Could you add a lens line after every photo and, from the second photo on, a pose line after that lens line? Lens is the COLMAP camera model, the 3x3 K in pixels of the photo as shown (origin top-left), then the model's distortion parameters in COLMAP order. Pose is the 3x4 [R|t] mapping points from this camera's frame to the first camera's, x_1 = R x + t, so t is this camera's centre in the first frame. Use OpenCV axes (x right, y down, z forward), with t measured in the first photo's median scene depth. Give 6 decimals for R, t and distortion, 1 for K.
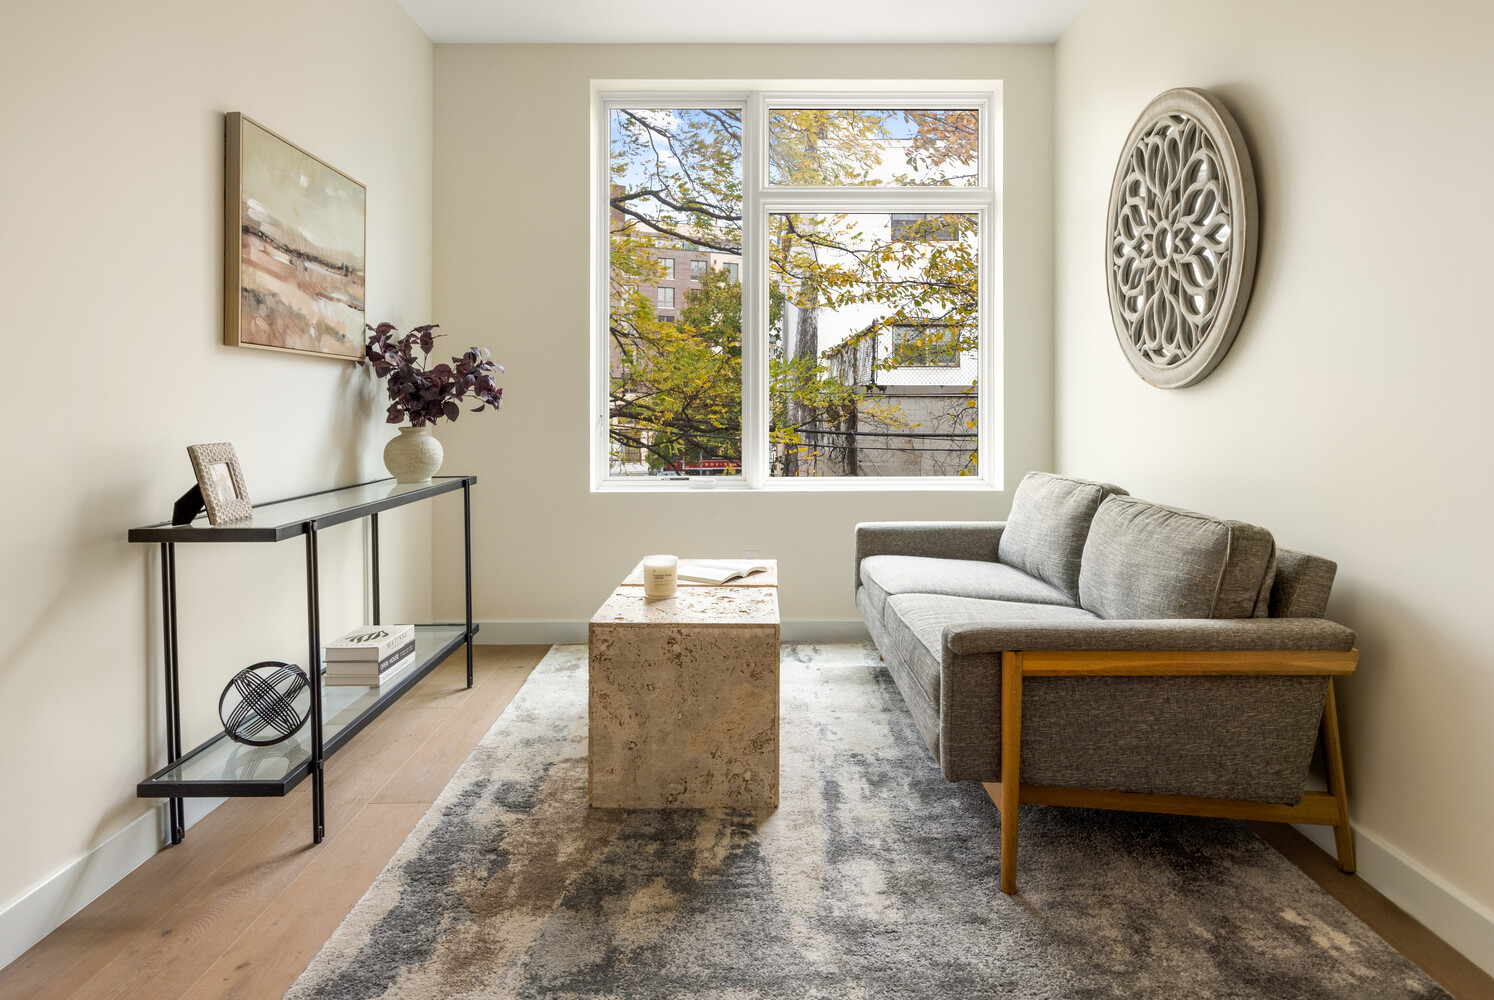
lens RADIAL K [[869.4, 0, 746.6], [0, 869.4, 444.7], [0, 0, 1]] dist [0.001139, 0.000994]
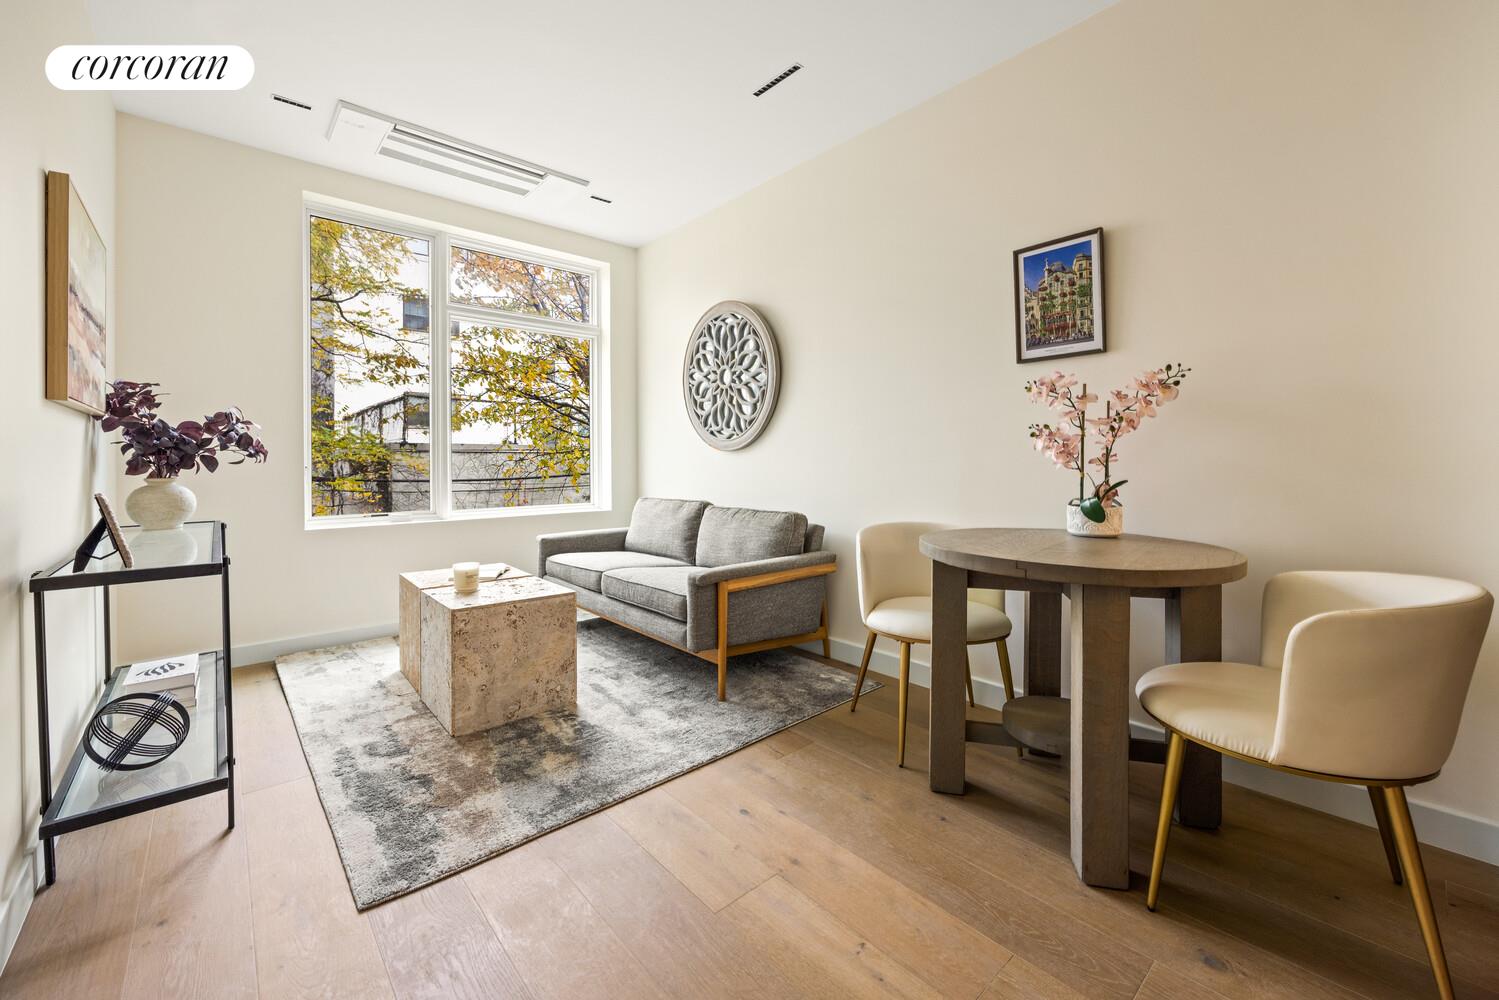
lens RADIAL K [[602.1, 0, 749.5], [0, 602.1, 500.0], [0, 0, 1]] dist [0.000087, -0.000002]
pose [[0.751261, -0.042852, 0.658613, -0.446249], [0.027803, 0.999059, 0.033288, 0.003288], [-0.659420, -0.006696, 0.751745, -0.072362]]
